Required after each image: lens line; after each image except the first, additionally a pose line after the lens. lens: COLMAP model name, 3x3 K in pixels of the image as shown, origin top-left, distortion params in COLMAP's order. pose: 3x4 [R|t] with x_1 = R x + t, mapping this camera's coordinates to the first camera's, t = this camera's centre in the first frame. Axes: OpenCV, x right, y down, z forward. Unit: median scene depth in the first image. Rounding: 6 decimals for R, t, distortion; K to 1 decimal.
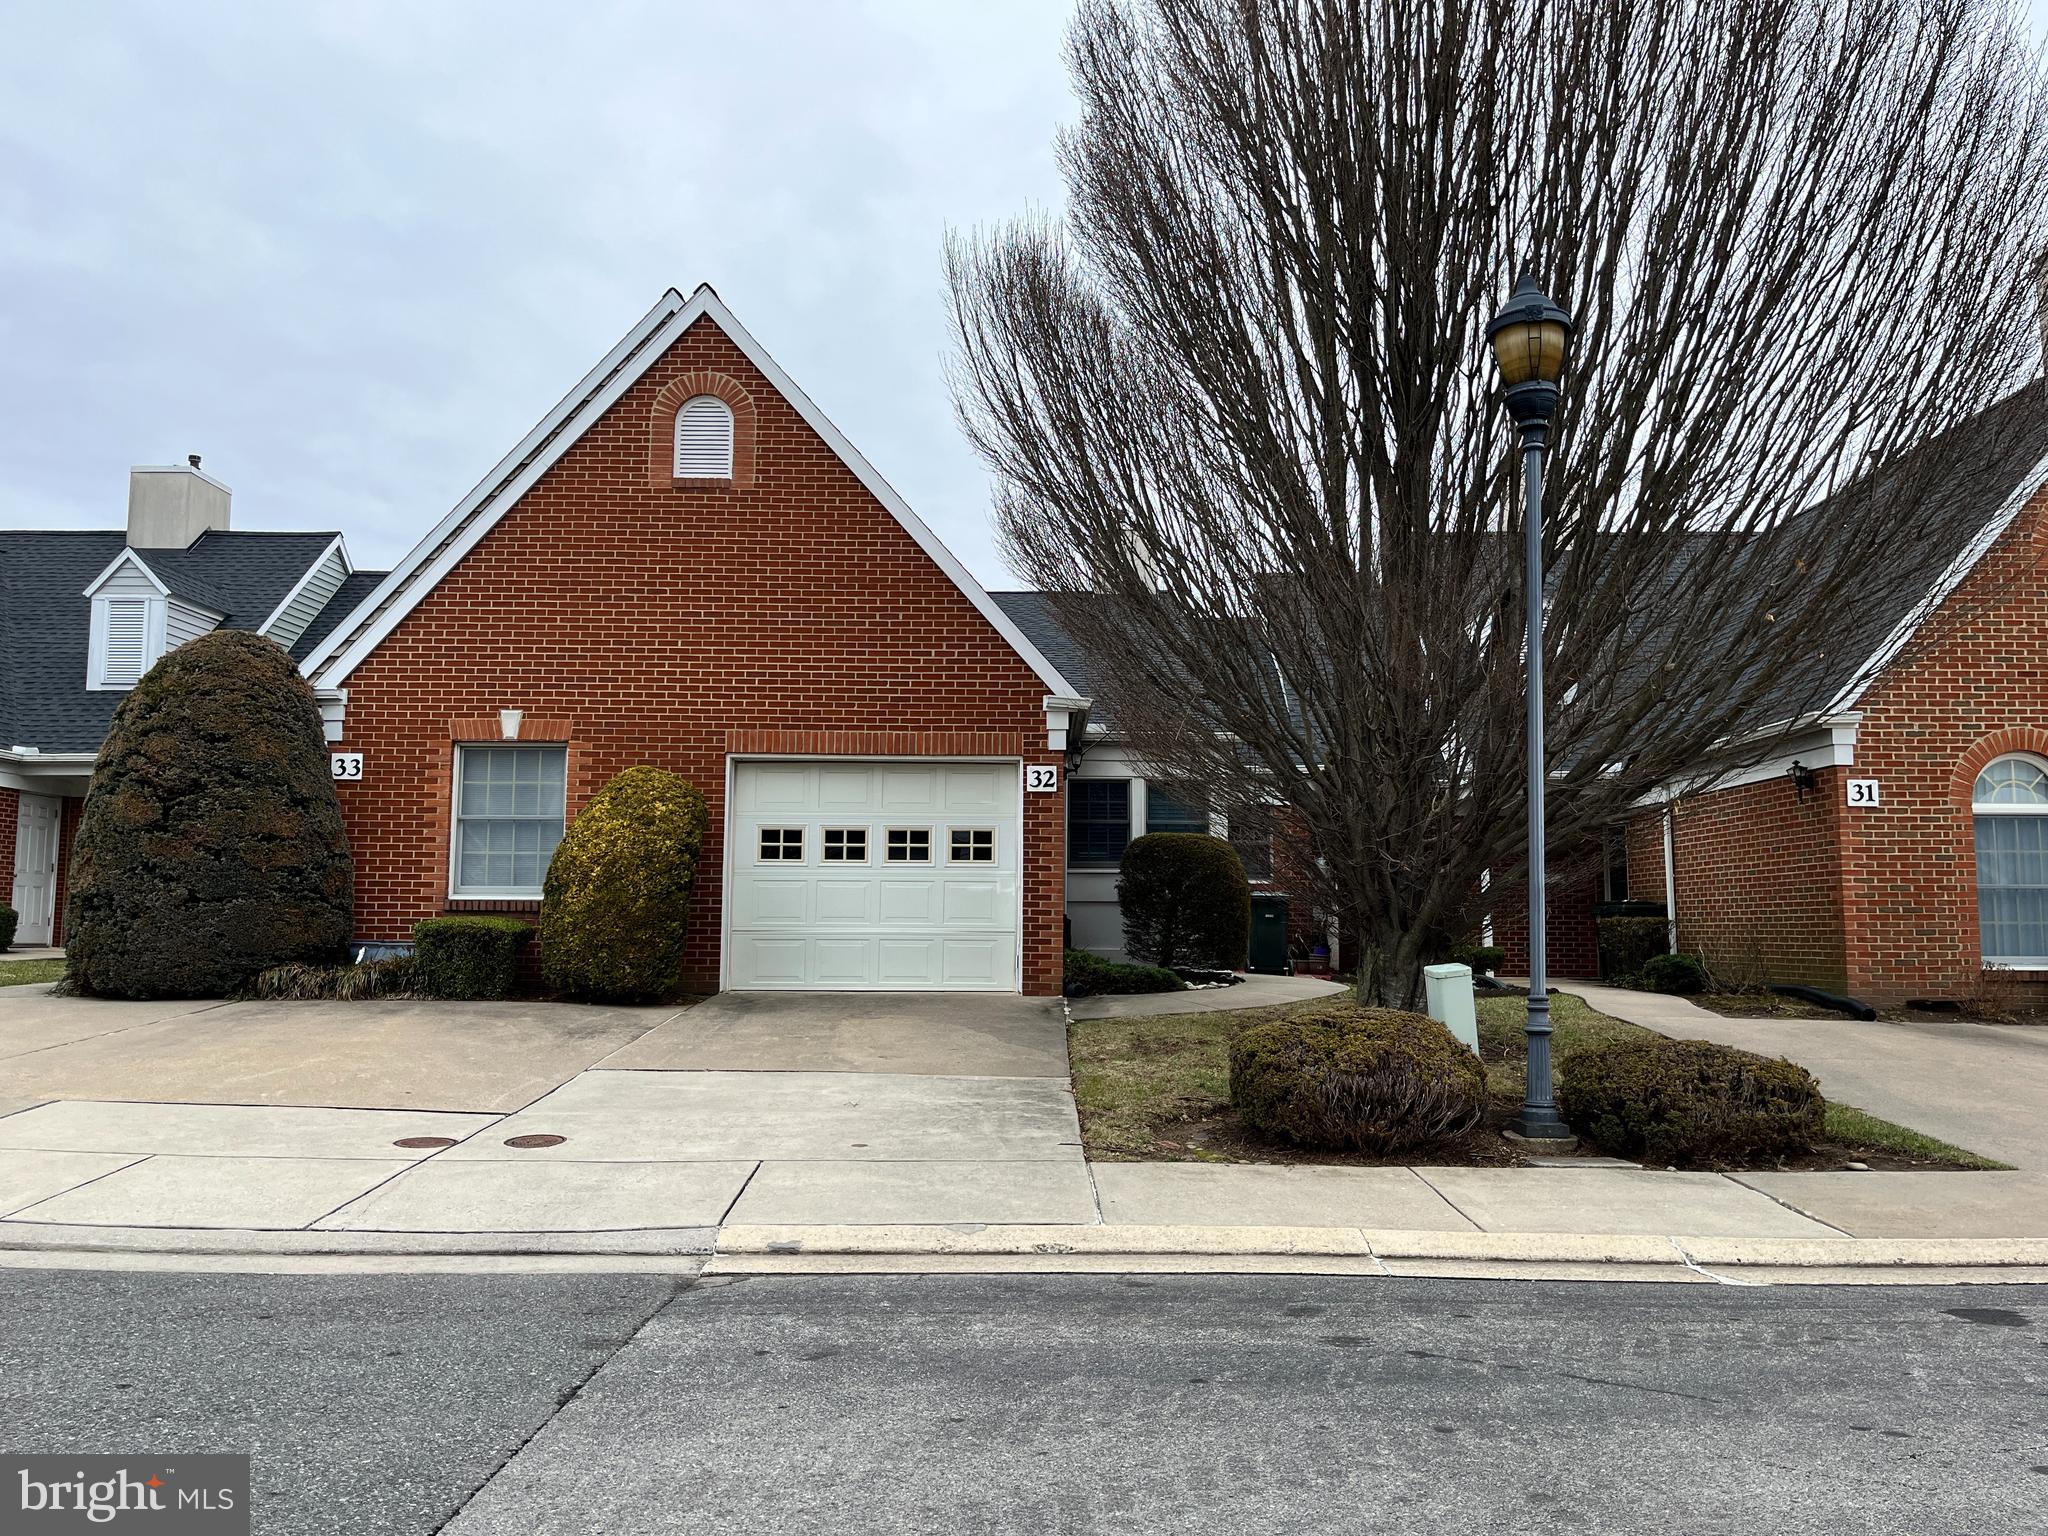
lens RADIAL K [[1544.8, 0, 1018.1], [0, 1544.8, 767.9], [0, 0, 1]] dist [0.062404, -0.097187]
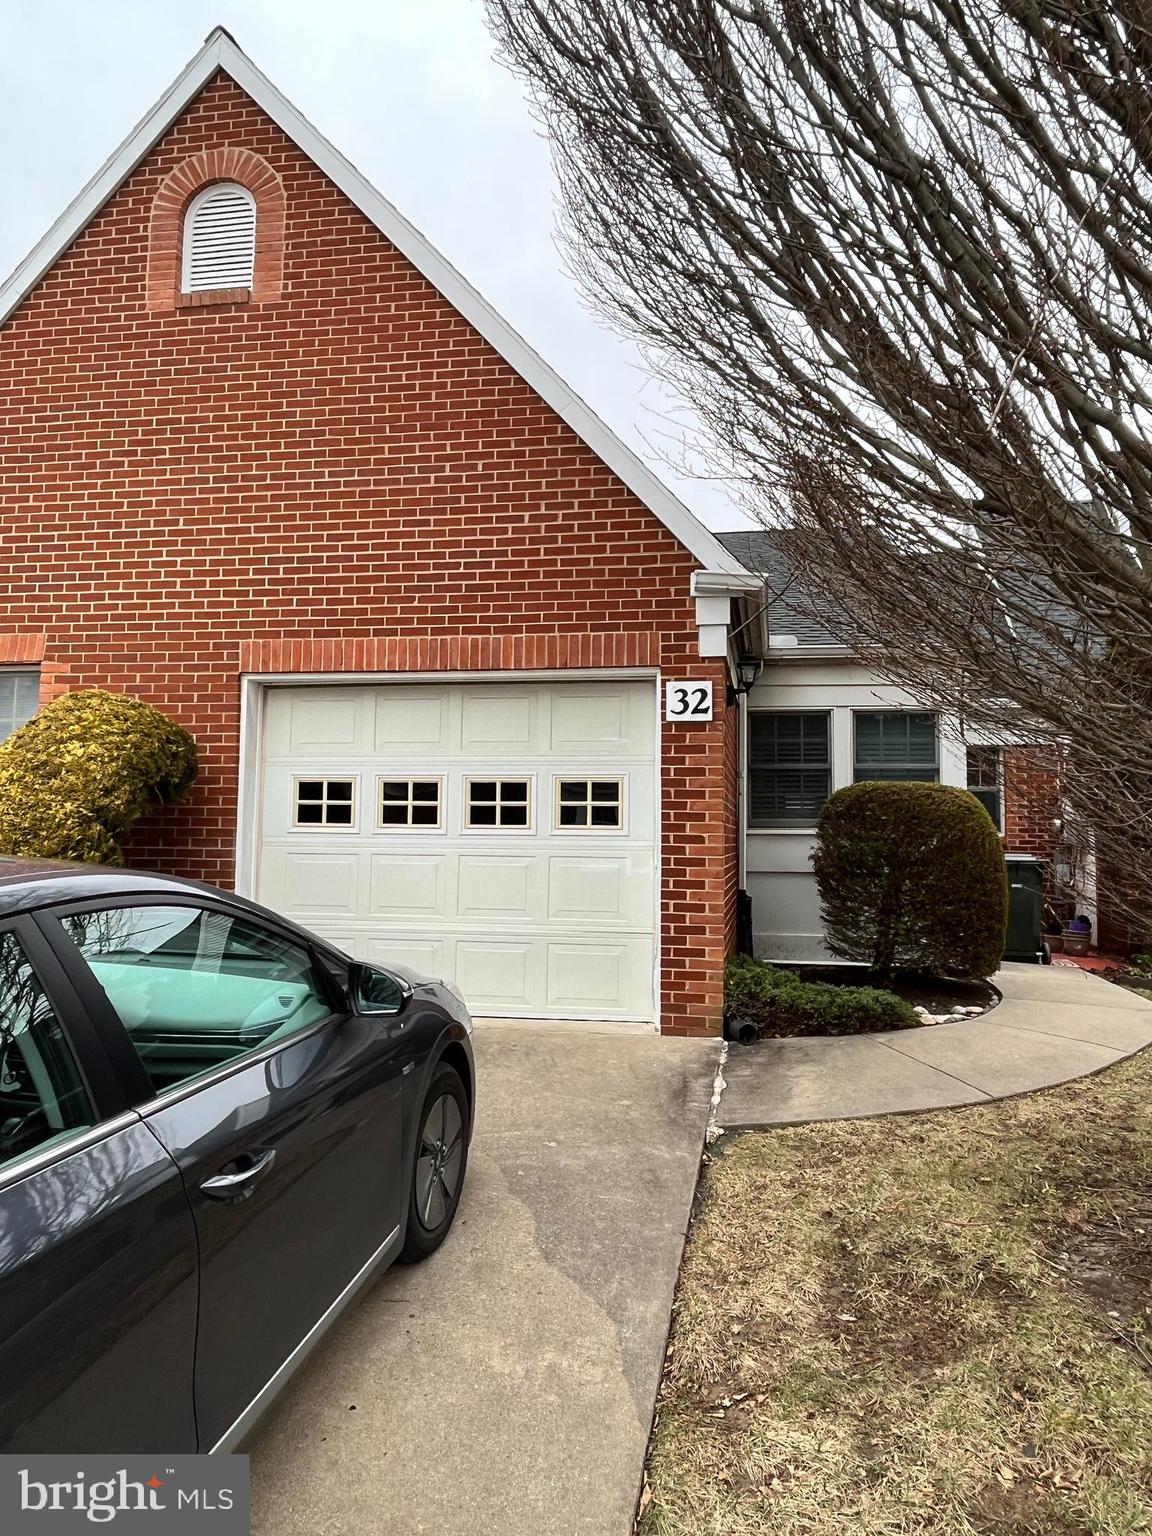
lens RADIAL K [[1044.1, 0, 585.6], [0, 1044.1, 761.1], [0, 0, 1]] dist [-0.007637, 0.000832]
pose [[0.986609, -0.009384, -0.162834, 0.043003], [0.014162, 0.999502, 0.028207, 0.018859], [0.162488, -0.030135, 0.986250, 0.552200]]
